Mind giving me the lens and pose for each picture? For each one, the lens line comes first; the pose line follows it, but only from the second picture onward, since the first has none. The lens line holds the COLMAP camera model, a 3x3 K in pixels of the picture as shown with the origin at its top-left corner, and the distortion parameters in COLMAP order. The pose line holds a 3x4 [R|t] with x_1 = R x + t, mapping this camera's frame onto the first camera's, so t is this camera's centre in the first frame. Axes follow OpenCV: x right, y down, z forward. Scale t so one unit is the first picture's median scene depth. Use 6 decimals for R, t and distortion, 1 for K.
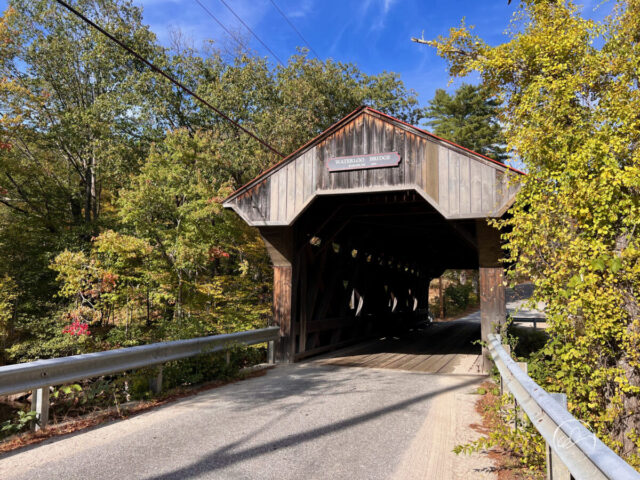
lens RADIAL K [[459.2, 0, 320.0], [0, 459.2, 240.0], [0, 0, 1]] dist [0.010182, -0.030373]
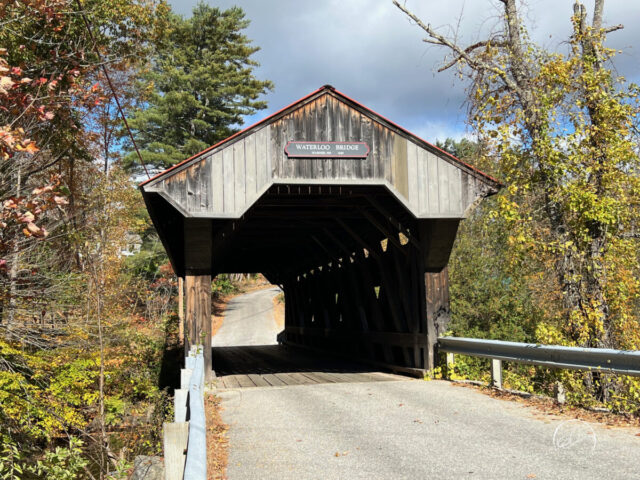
lens RADIAL K [[709.8, 0, 312.0], [0, 709.8, 239.0], [0, 0, 1]] dist [0.007295, -0.024945]
pose [[0.876989, 0.014564, 0.480289, -0.586229], [-0.020729, 0.999757, 0.007535, -0.007668], [-0.480062, -0.016564, 0.877078, -0.186761]]
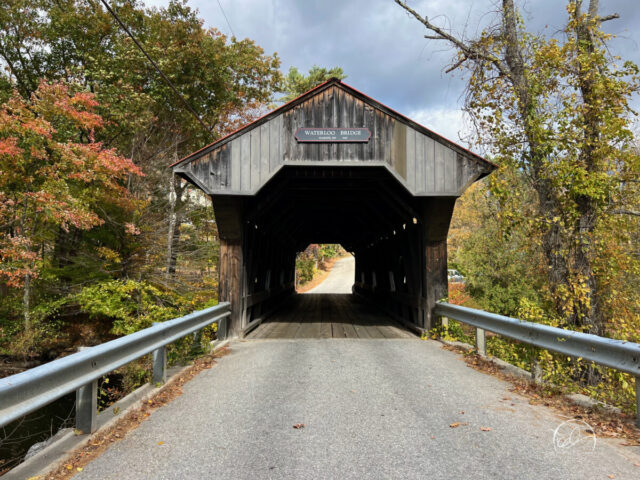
lens RADIAL K [[459.2, 0, 320.0], [0, 459.2, 240.0], [0, 0, 1]] dist [0.010182, -0.030373]
pose [[0.939269, 0.009666, 0.343045, -0.274034], [-0.028469, 0.998352, 0.049819, 0.009009], [-0.341999, -0.056560, 0.937997, 0.059360]]
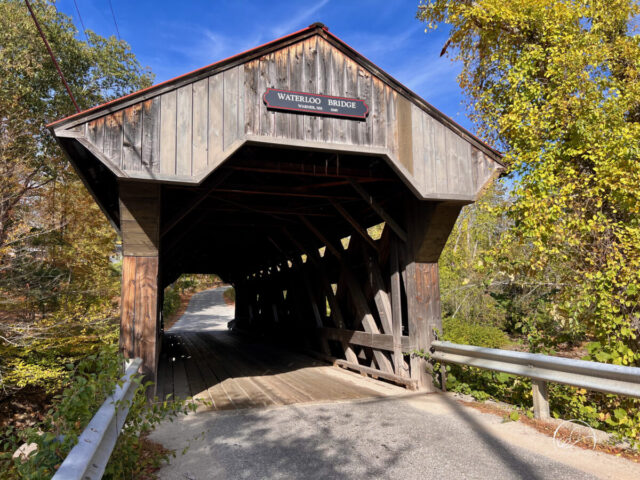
lens RADIAL K [[459.2, 0, 320.0], [0, 459.2, 240.0], [0, 0, 1]] dist [0.010182, -0.030373]
pose [[0.793962, 0.053887, 0.605575, -0.308635], [-0.043051, 0.998547, -0.032411, 0.054752], [-0.606442, -0.000338, 0.795128, 0.450893]]
